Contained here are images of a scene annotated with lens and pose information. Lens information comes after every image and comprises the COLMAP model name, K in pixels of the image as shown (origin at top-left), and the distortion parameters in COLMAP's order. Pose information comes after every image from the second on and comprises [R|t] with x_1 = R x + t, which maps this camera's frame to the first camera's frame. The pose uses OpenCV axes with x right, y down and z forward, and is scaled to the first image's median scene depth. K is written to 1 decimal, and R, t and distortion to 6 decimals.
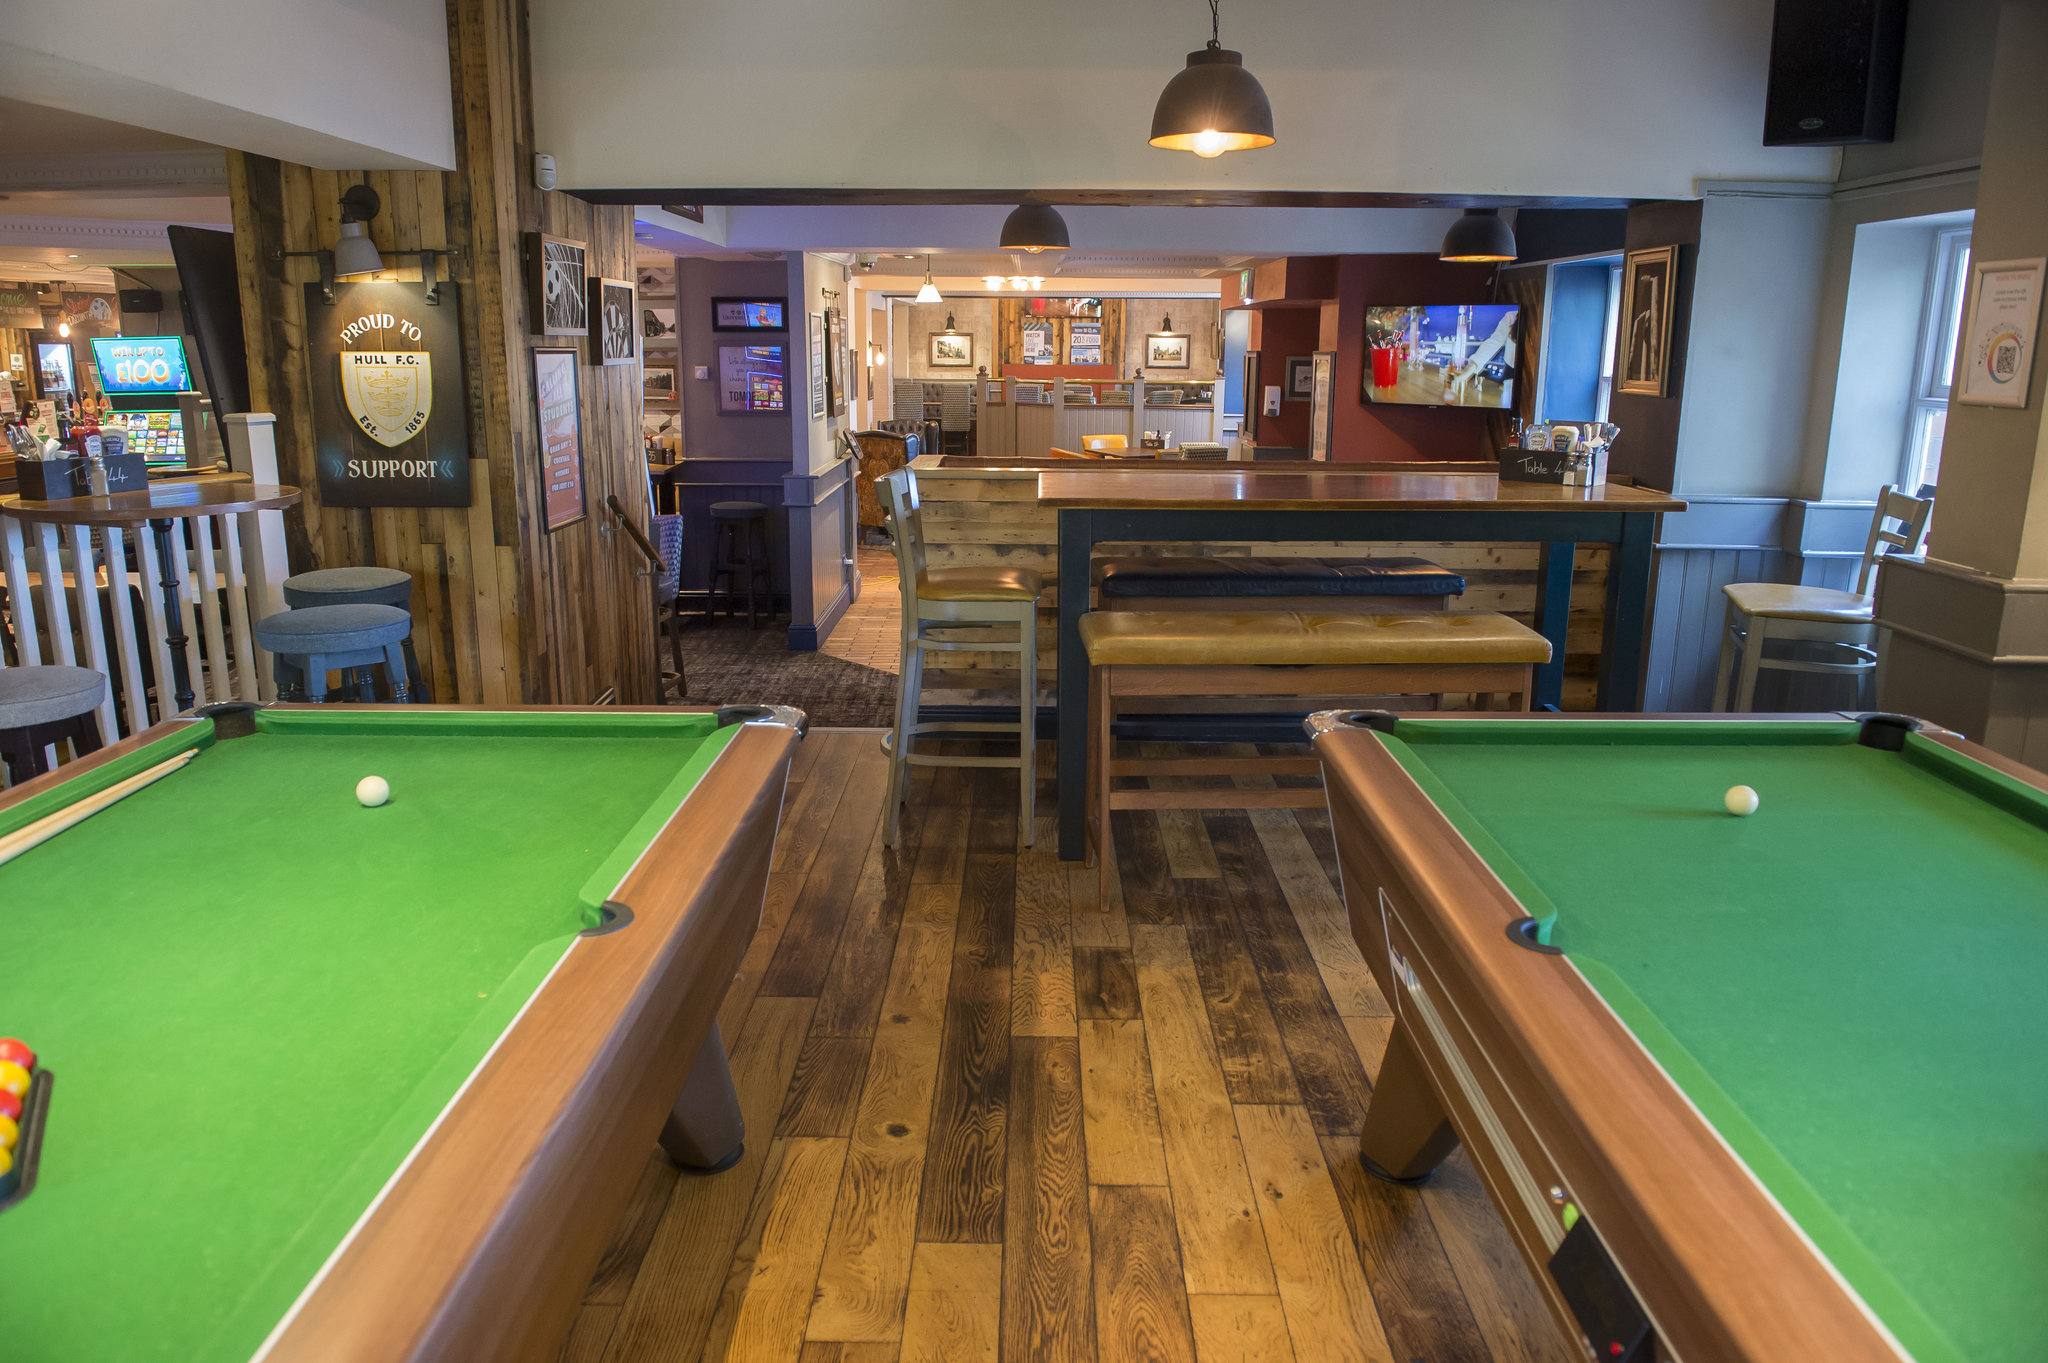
lens RADIAL K [[1404.2, 0, 1027.0], [0, 1404.2, 682.8], [0, 0, 1]] dist [-0.055432, 0.000105]
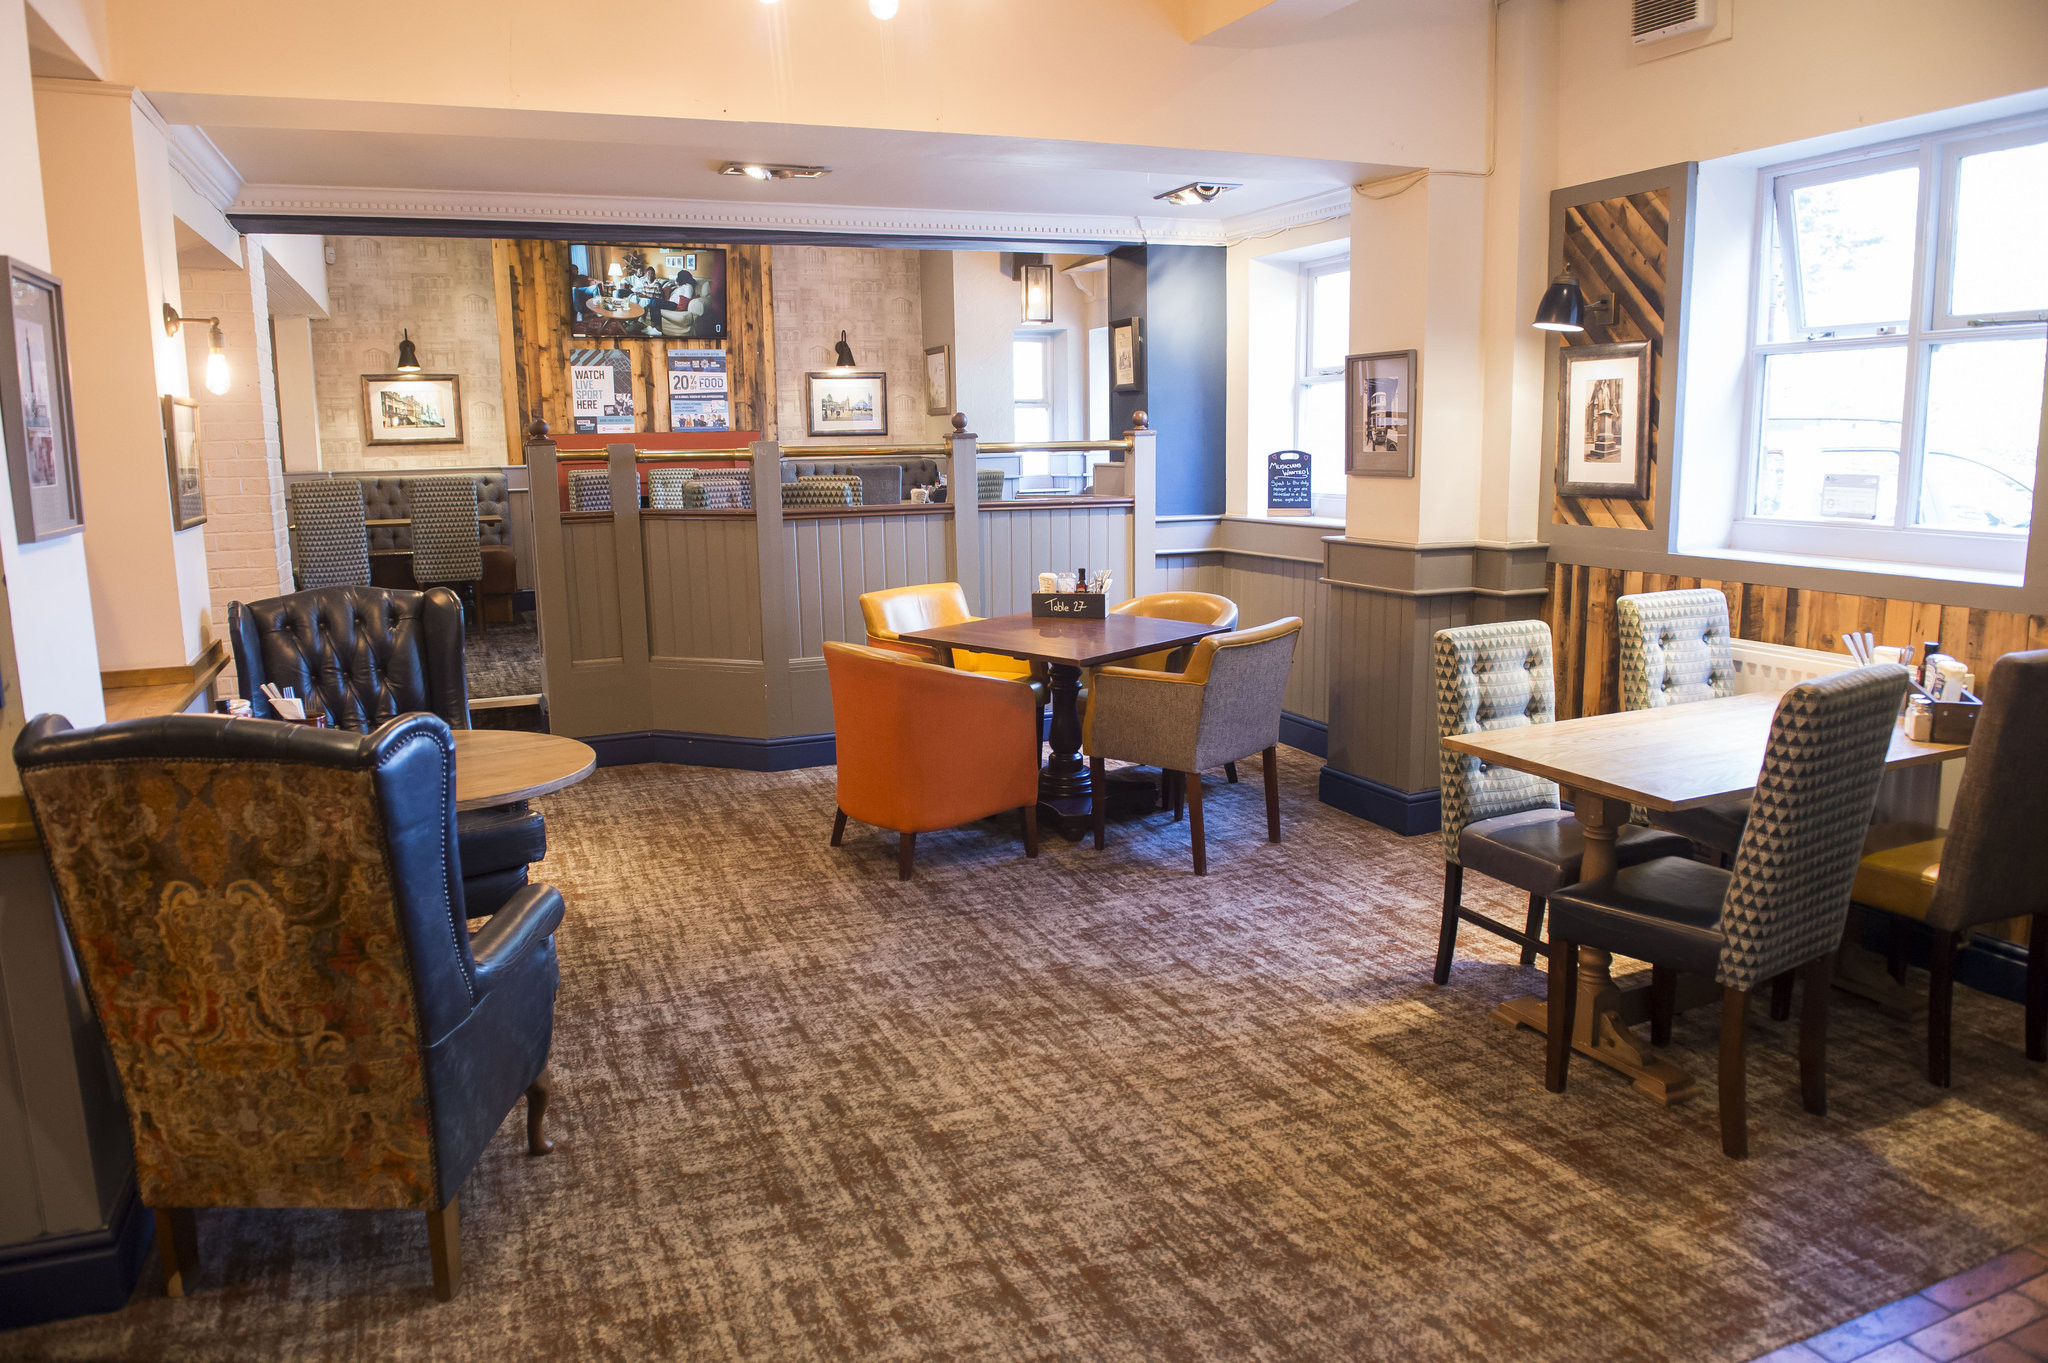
lens RADIAL K [[1404.2, 0, 1026.0], [0, 1404.2, 675.0], [0, 0, 1]] dist [-0.055432, 0.000105]
pose [[0.923354, -0.085891, 0.374220, -0.046578], [0.112063, 0.992507, -0.048704, -0.102417], [-0.367233, 0.086907, 0.926060, 0.498665]]
